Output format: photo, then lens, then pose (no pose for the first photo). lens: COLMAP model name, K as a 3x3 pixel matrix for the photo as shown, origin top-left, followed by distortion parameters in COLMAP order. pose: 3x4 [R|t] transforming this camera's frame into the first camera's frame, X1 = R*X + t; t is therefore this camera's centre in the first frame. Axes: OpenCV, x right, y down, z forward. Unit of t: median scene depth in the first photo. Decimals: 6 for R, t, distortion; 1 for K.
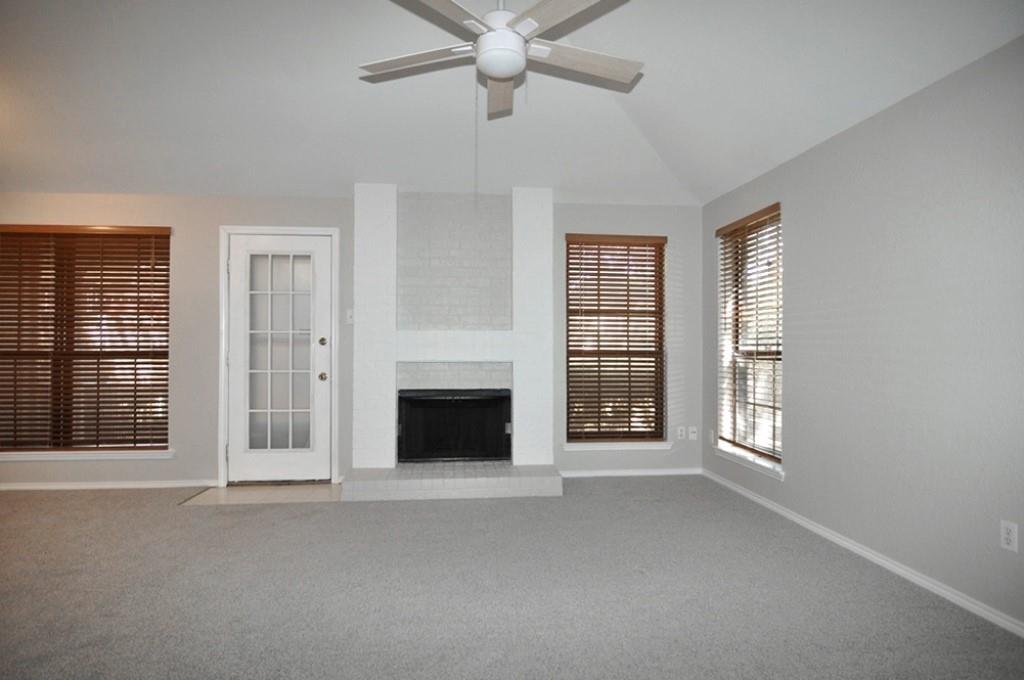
lens RADIAL K [[570.0, 0, 511.4], [0, 570.0, 335.8], [0, 0, 1]] dist [-0.004320, -0.000789]
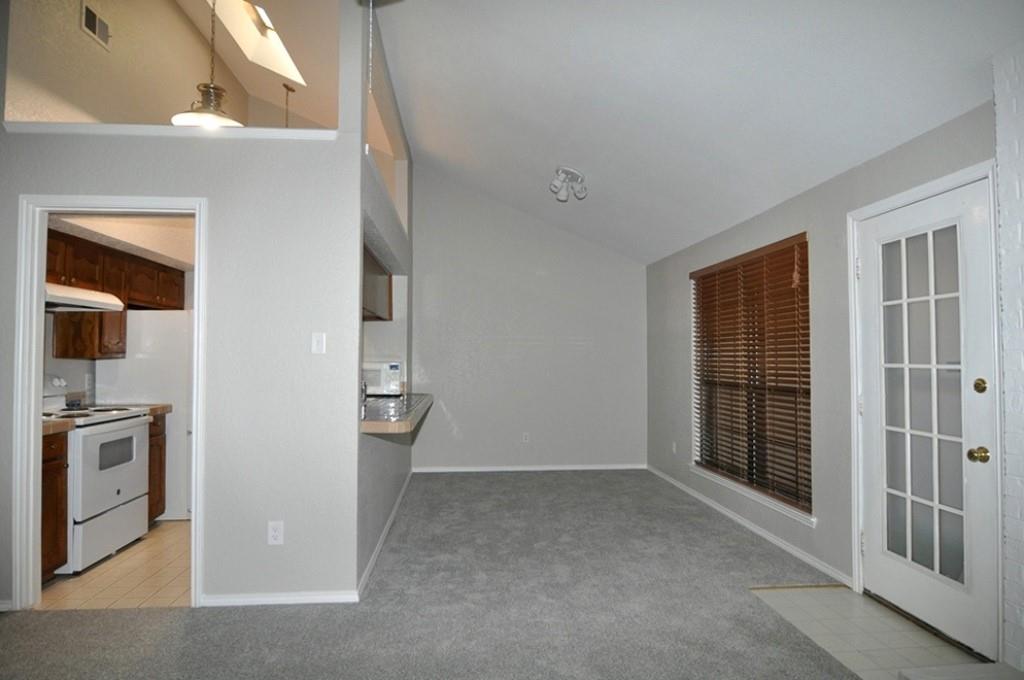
lens RADIAL K [[580.6, 0, 515.4], [0, 580.6, 341.5], [0, 0, 1]] dist [-0.015481, -0.001931]
pose [[0.002126, -0.029007, -0.999577, 0.189841], [0.015010, 0.999468, -0.028972, -0.021895], [0.999885, -0.014942, 0.002560, 0.587620]]
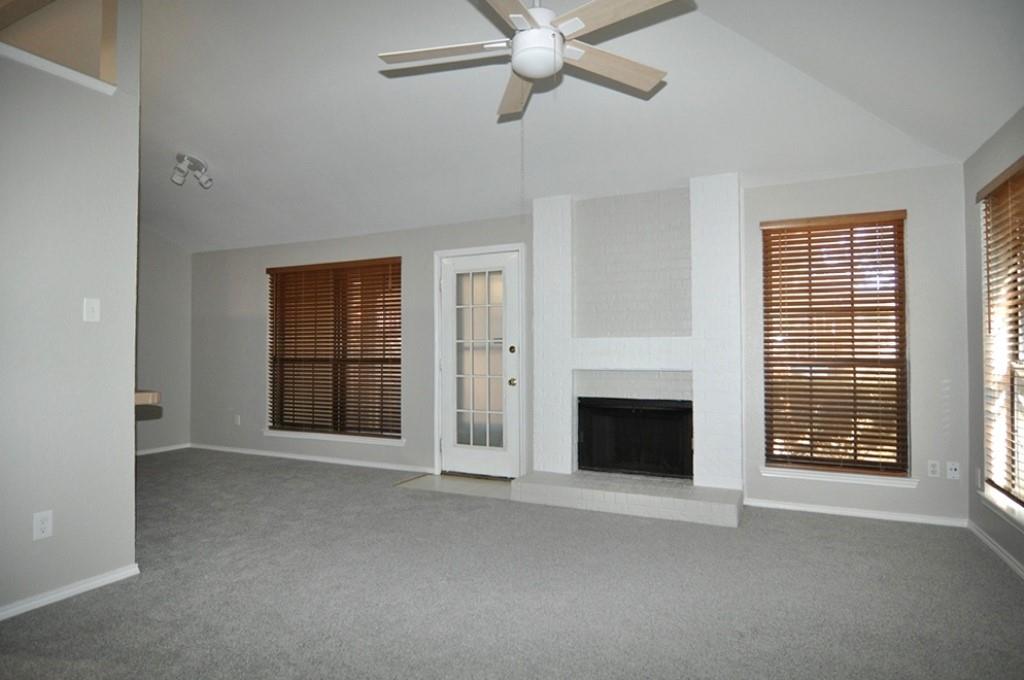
lens RADIAL K [[553.8, 0, 512.0], [0, 553.8, 340.0], [0, 0, 1]] dist [0.000378, 0.000367]
pose [[0.862645, -0.014303, -0.505607, 0.200994], [0.012415, 0.999898, -0.007103, -0.000559], [0.505657, -0.000149, 0.862734, 0.096896]]
